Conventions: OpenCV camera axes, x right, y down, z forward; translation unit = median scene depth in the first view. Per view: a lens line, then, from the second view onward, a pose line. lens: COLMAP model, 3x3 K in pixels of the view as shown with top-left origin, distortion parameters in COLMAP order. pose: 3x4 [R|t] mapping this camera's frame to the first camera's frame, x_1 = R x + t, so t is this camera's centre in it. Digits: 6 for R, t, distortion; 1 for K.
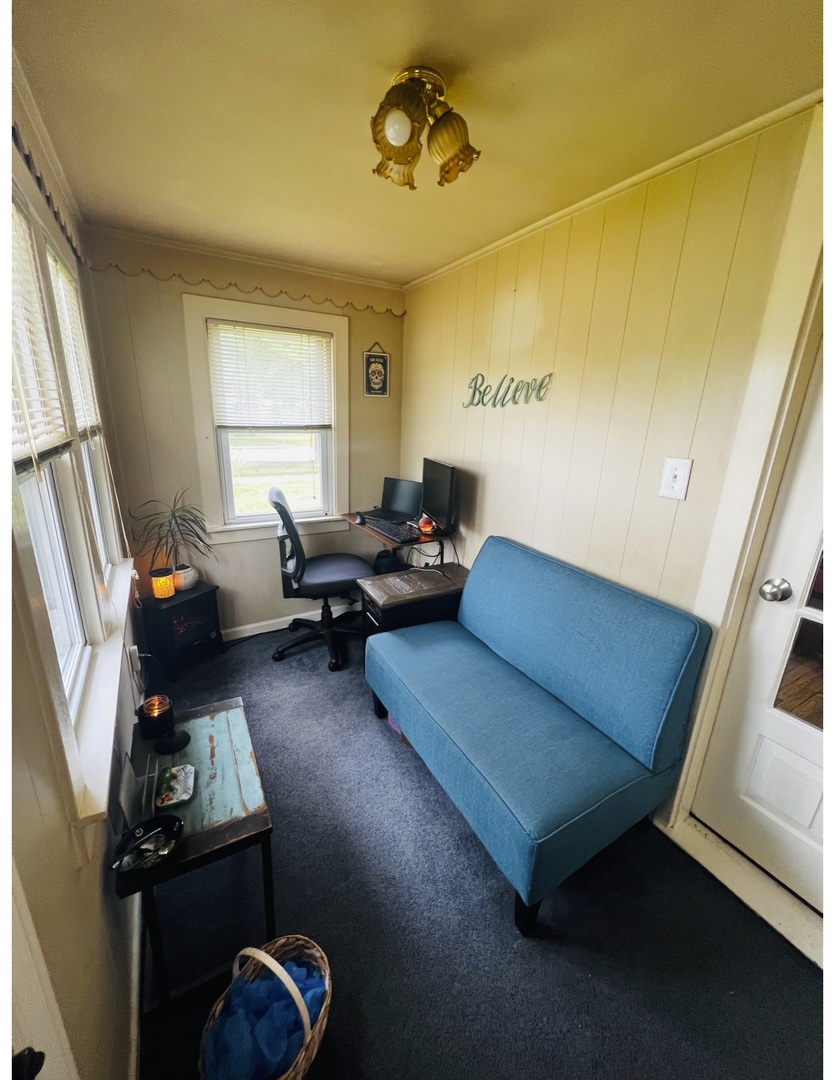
lens RADIAL K [[428.9, 0, 417.5], [0, 428.9, 540.0], [0, 0, 1]] dist [0.001348, 0.000381]
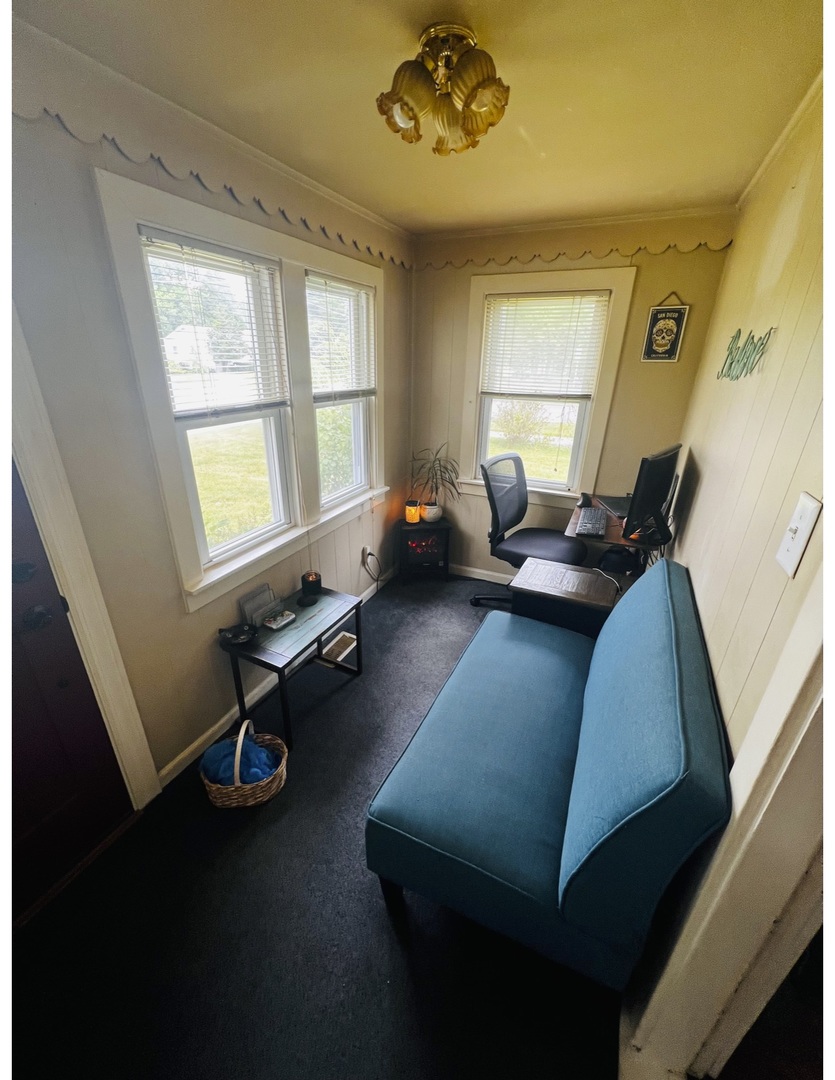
lens RADIAL K [[428.9, 0, 417.5], [0, 428.9, 540.0], [0, 0, 1]] dist [0.001348, 0.000381]
pose [[0.579826, 0.298648, -0.758031, 0.392768], [-0.233806, 0.952255, 0.196327, -0.069840], [0.780472, 0.063396, 0.621968, 0.167936]]
